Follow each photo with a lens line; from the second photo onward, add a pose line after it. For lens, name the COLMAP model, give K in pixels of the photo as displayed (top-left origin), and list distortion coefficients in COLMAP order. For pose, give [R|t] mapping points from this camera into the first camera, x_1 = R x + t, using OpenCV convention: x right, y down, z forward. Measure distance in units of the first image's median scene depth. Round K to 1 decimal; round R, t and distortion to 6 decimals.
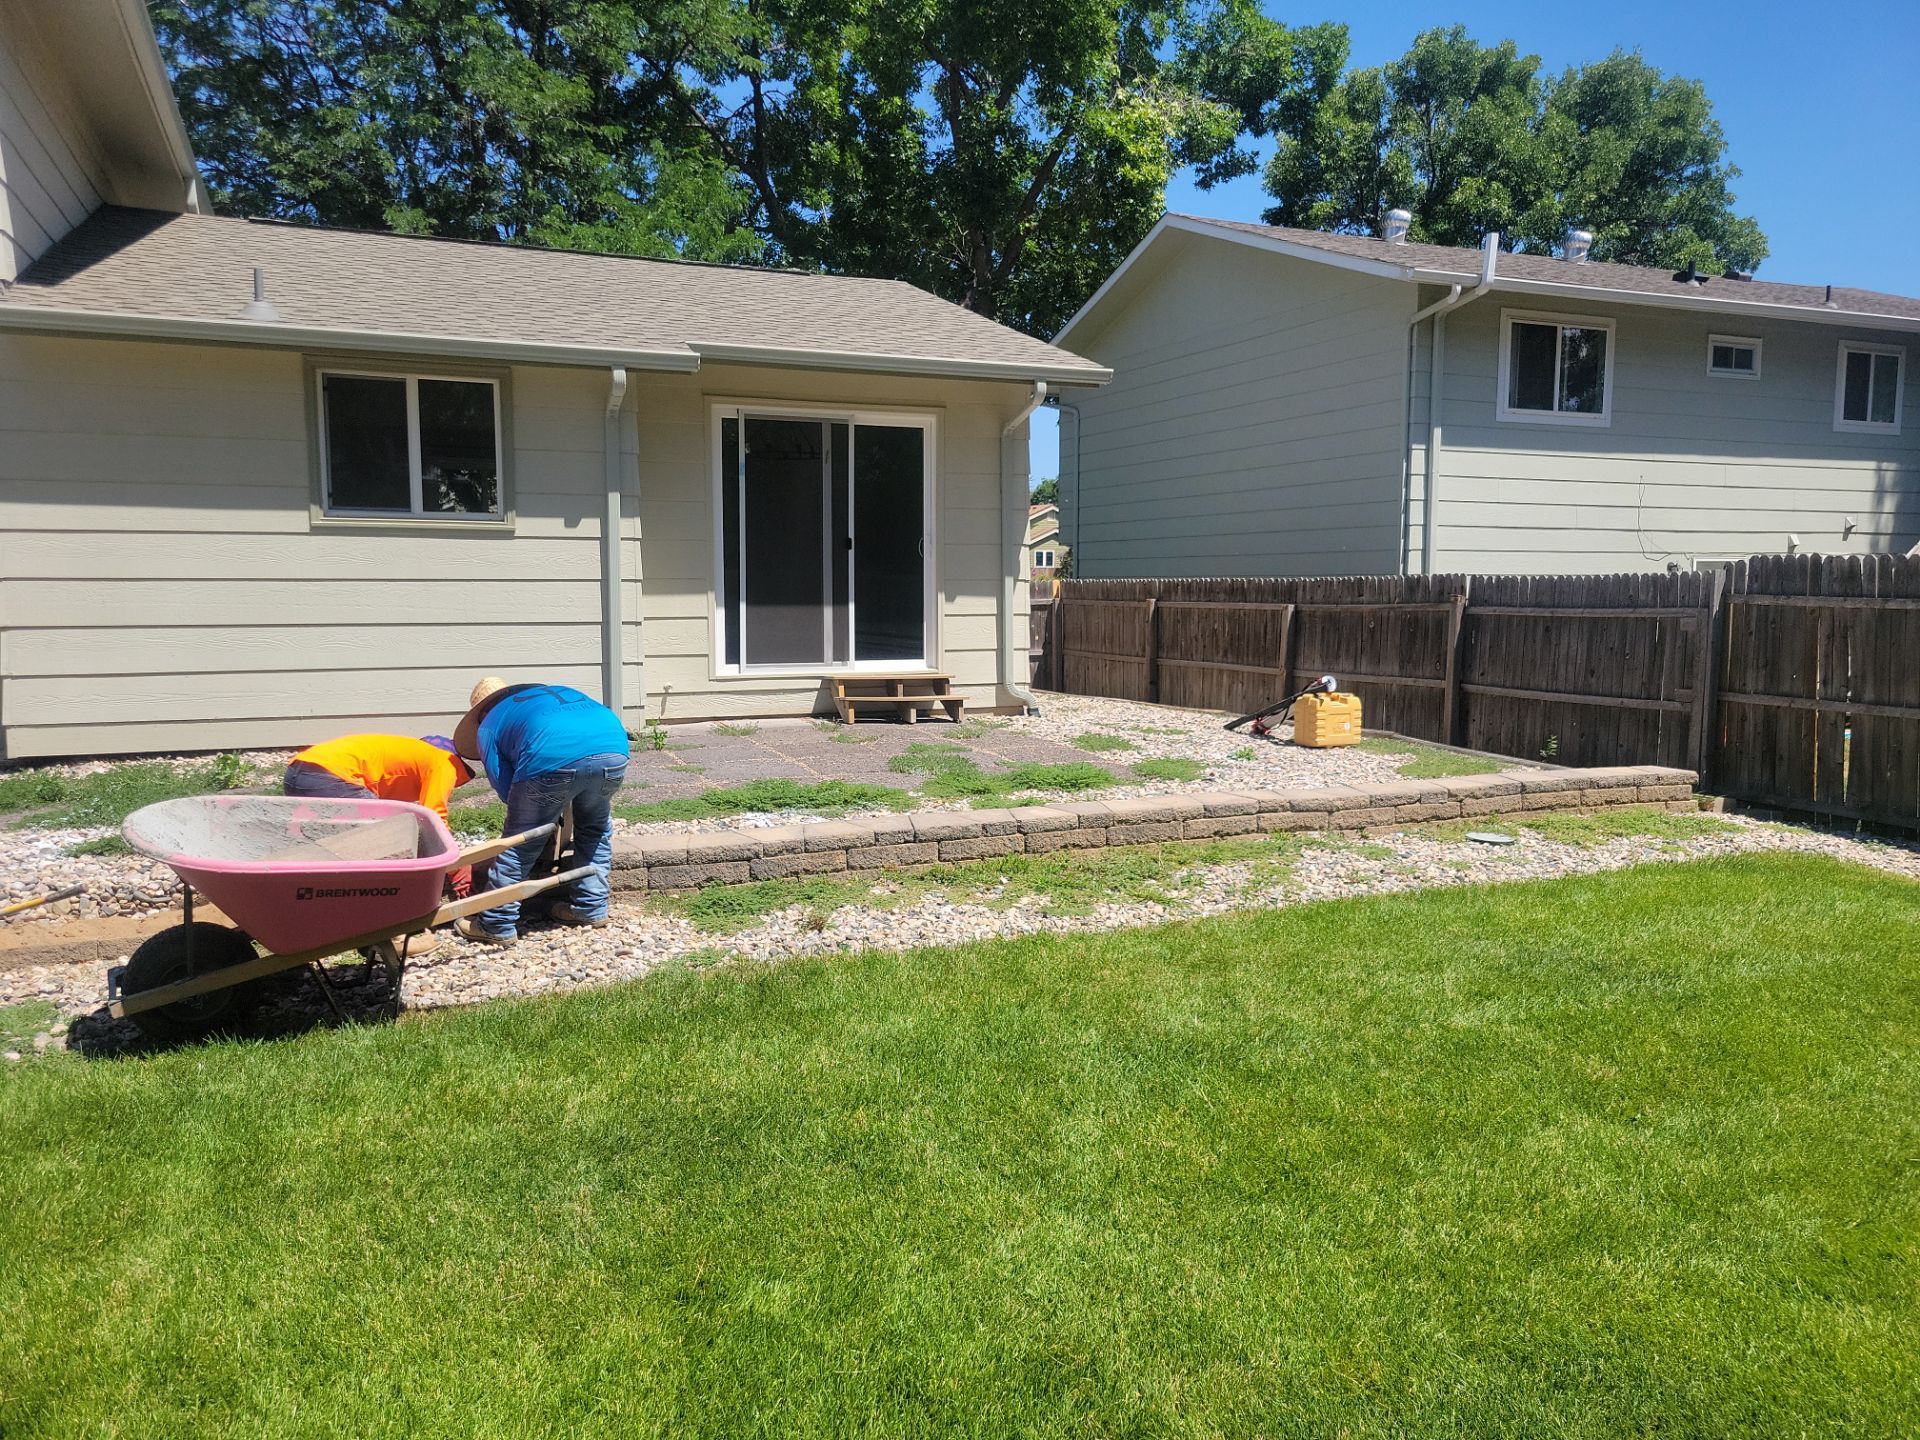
lens RADIAL K [[1450.3, 0, 968.7], [0, 1450.3, 730.5], [0, 0, 1]] dist [0.054115, -0.039102]
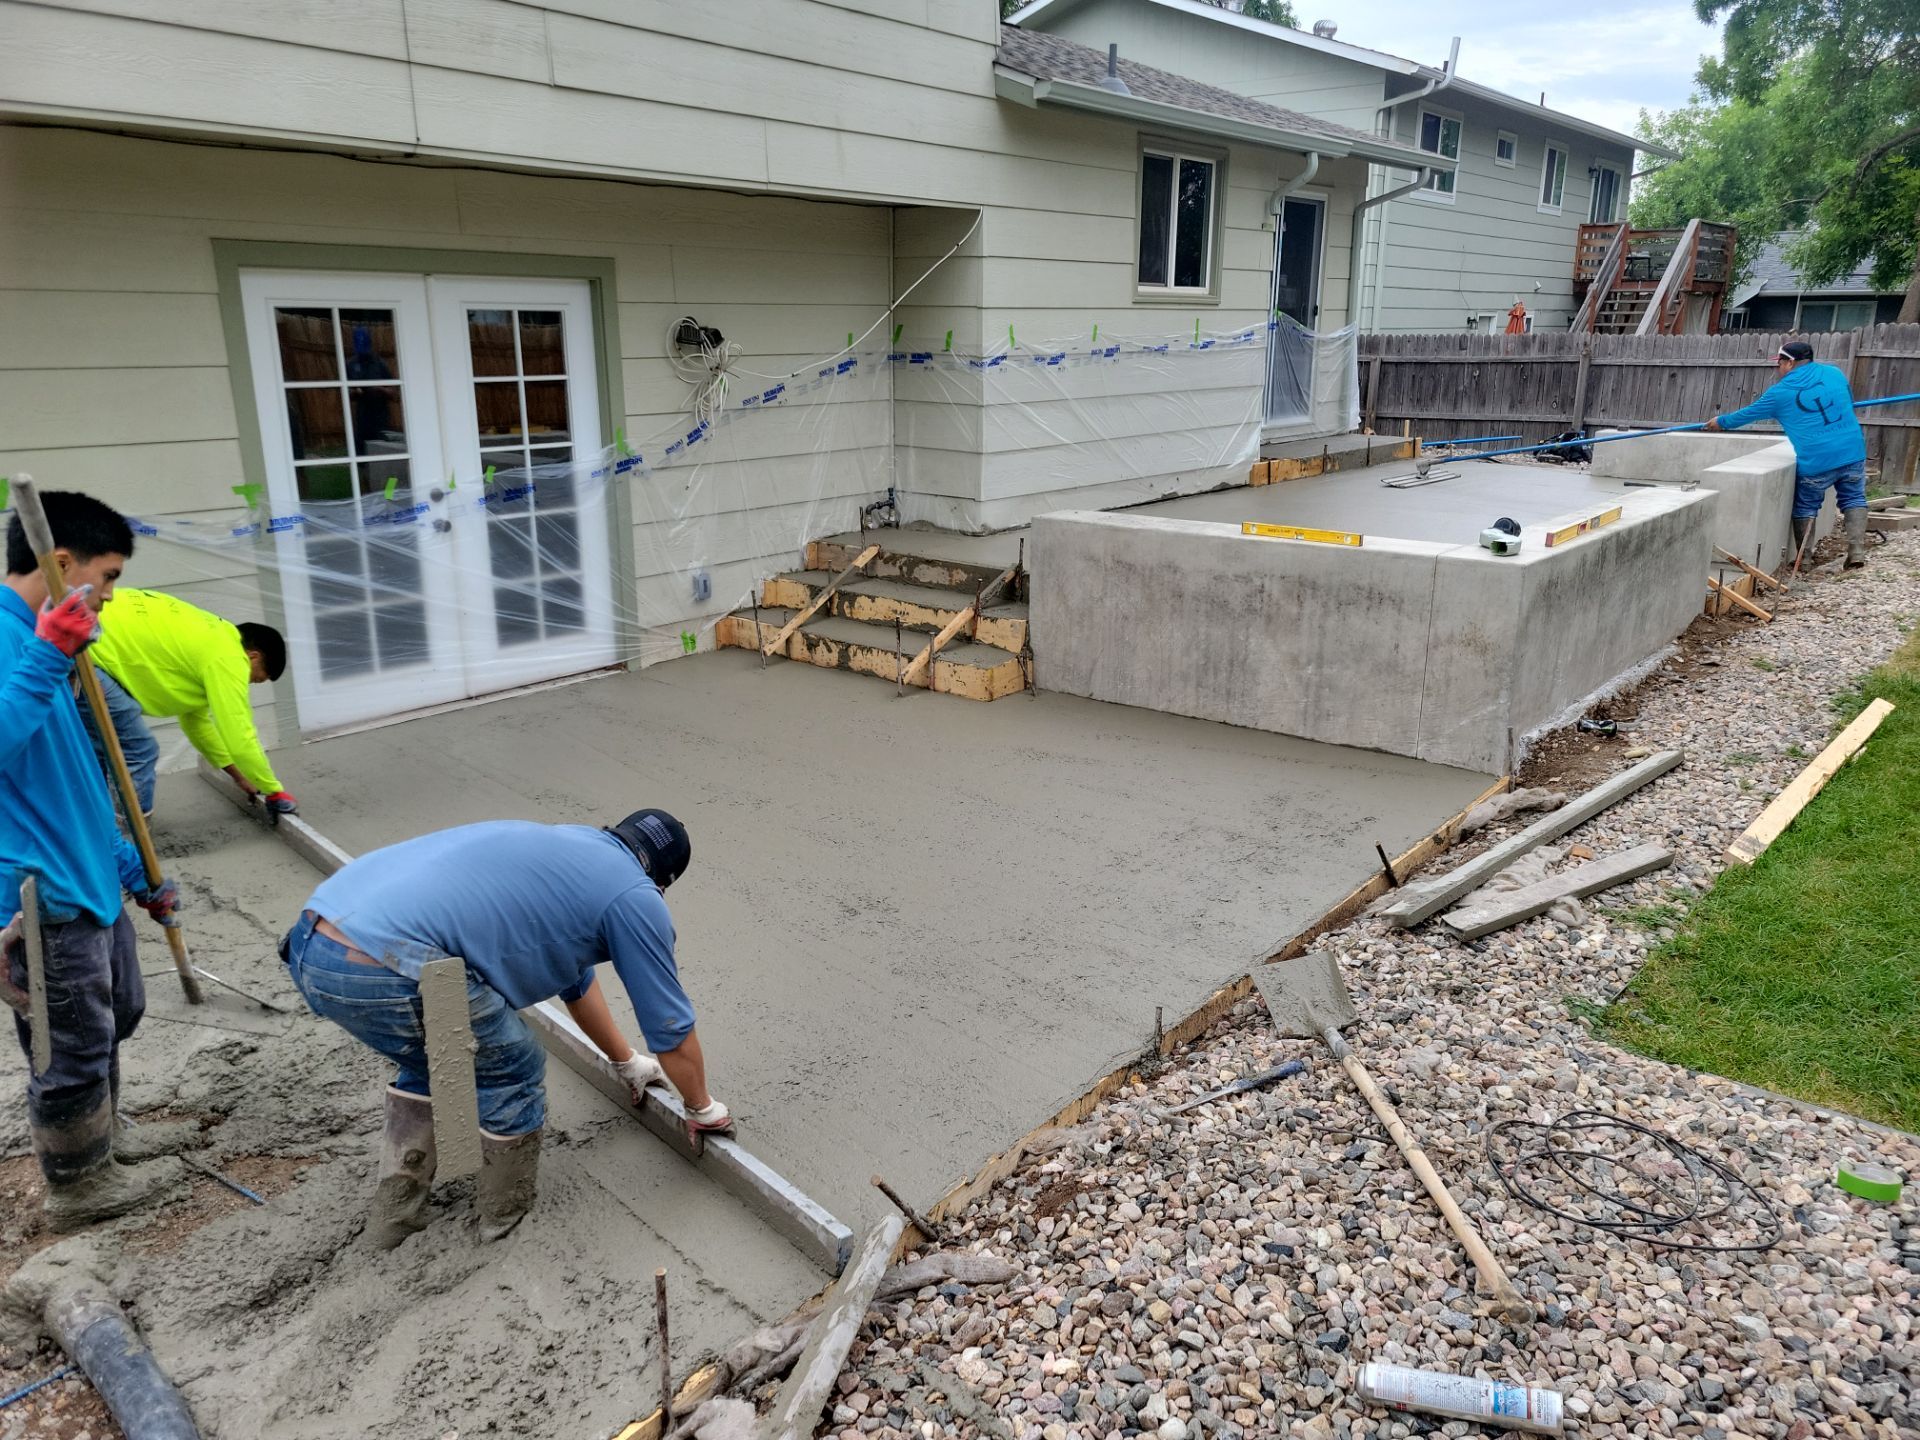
lens RADIAL K [[1450.3, 0, 968.7], [0, 1450.3, 730.5], [0, 0, 1]] dist [0.054115, -0.039102]
pose [[0.880177, -0.126694, 0.457425, -0.858751], [0.044371, 0.981460, 0.186460, -0.027822], [-0.472568, -0.143821, 0.869480, 0.060934]]
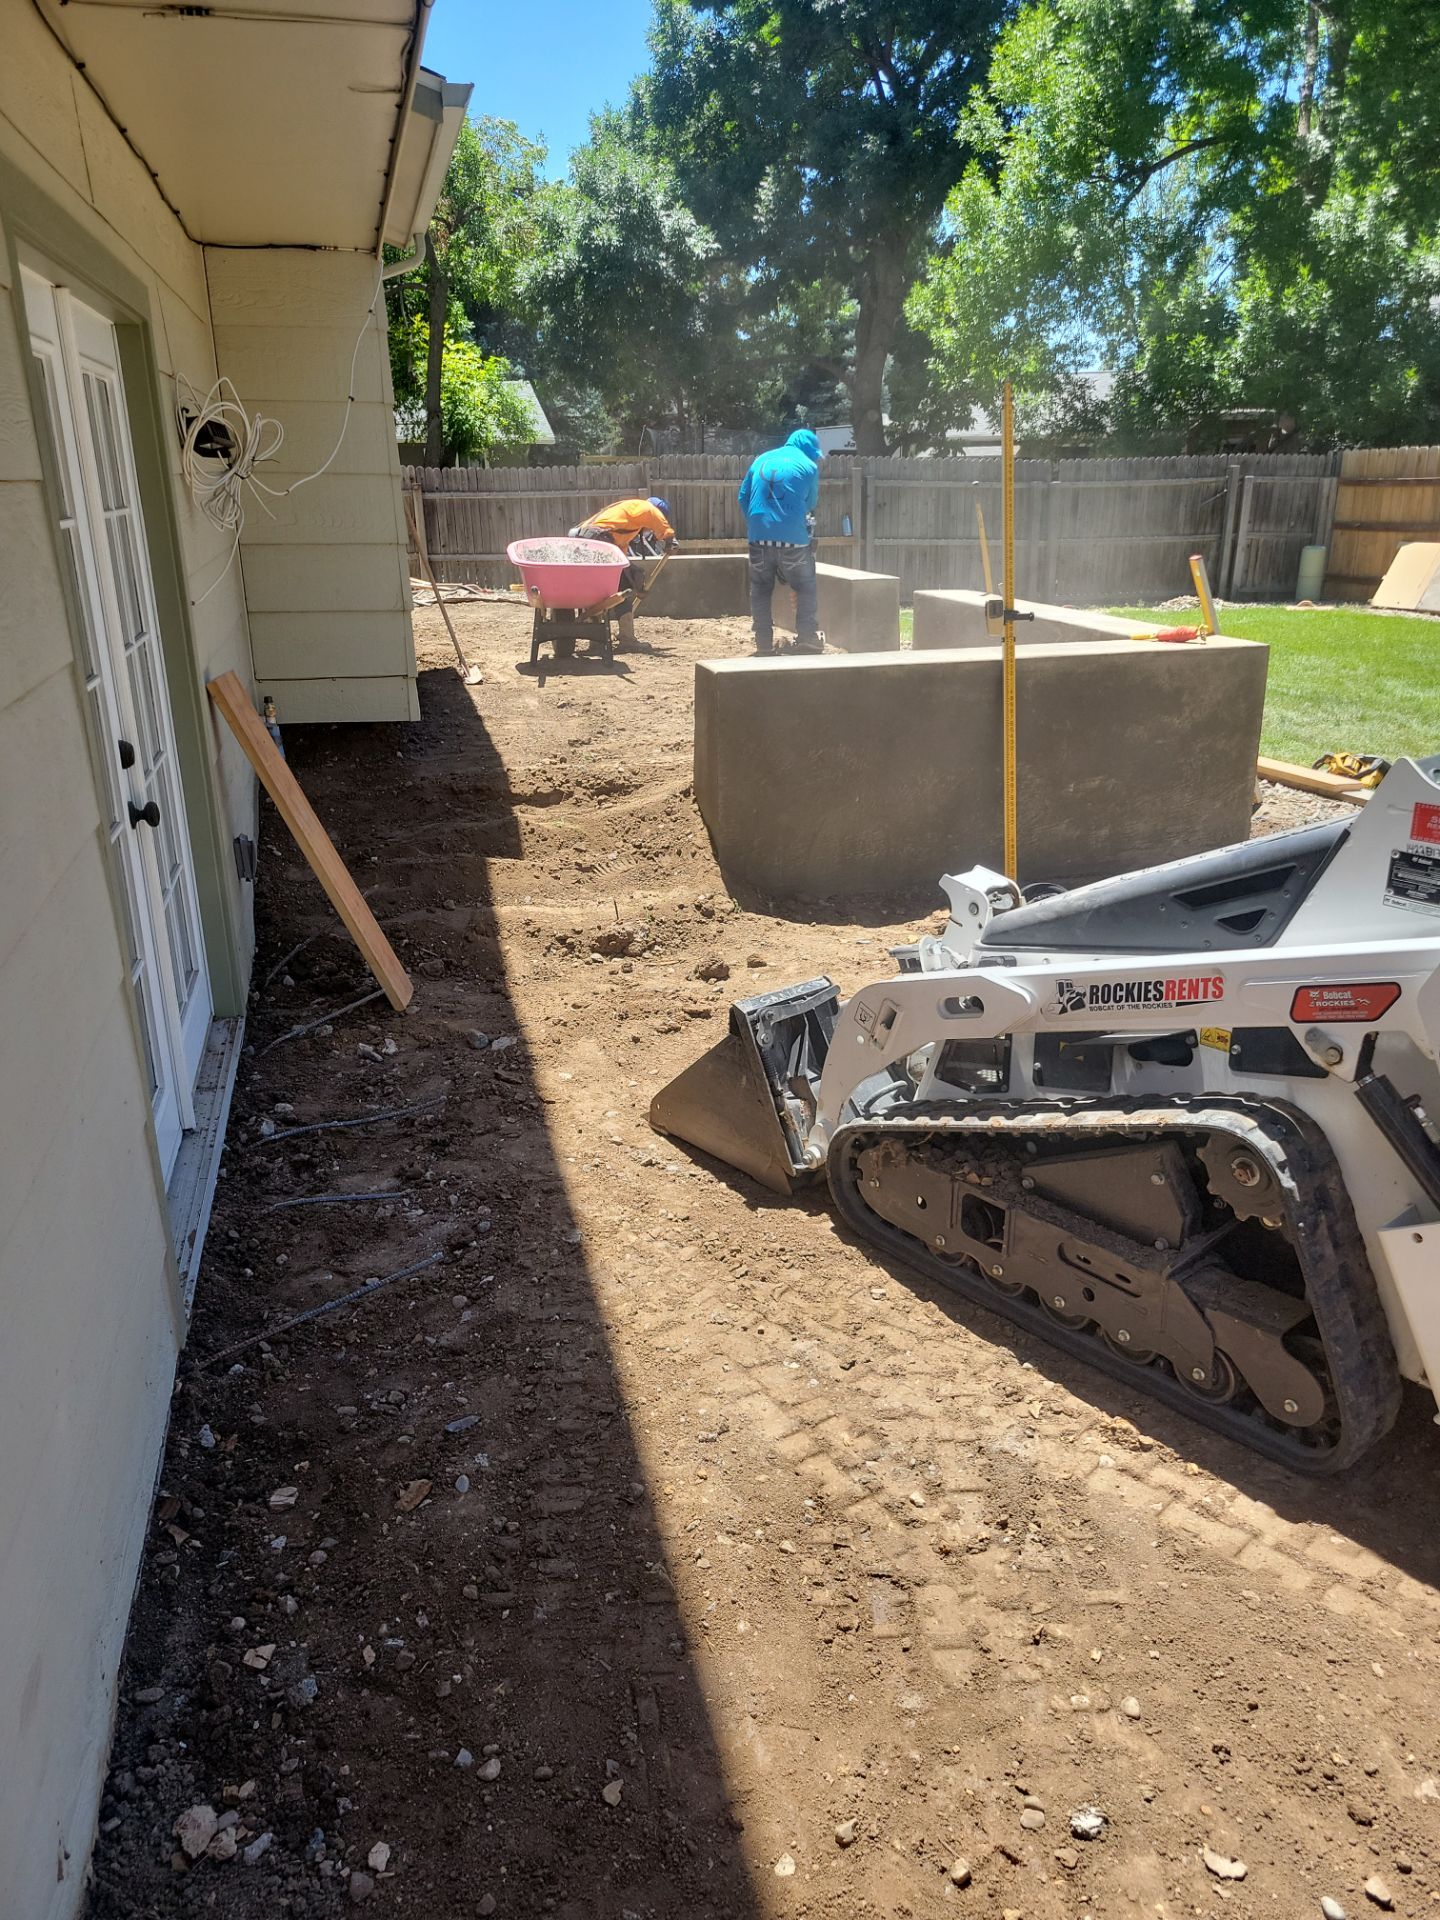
lens RADIAL K [[1450.3, 0, 720.0], [0, 1450.3, 960.0], [0, 0, 1]] dist [0.054115, -0.039102]
pose [[0.171233, -0.317326, 0.932729, -1.023470], [0.109344, 0.946984, 0.302102, -0.057977], [-0.979144, 0.050258, 0.196853, 0.528874]]
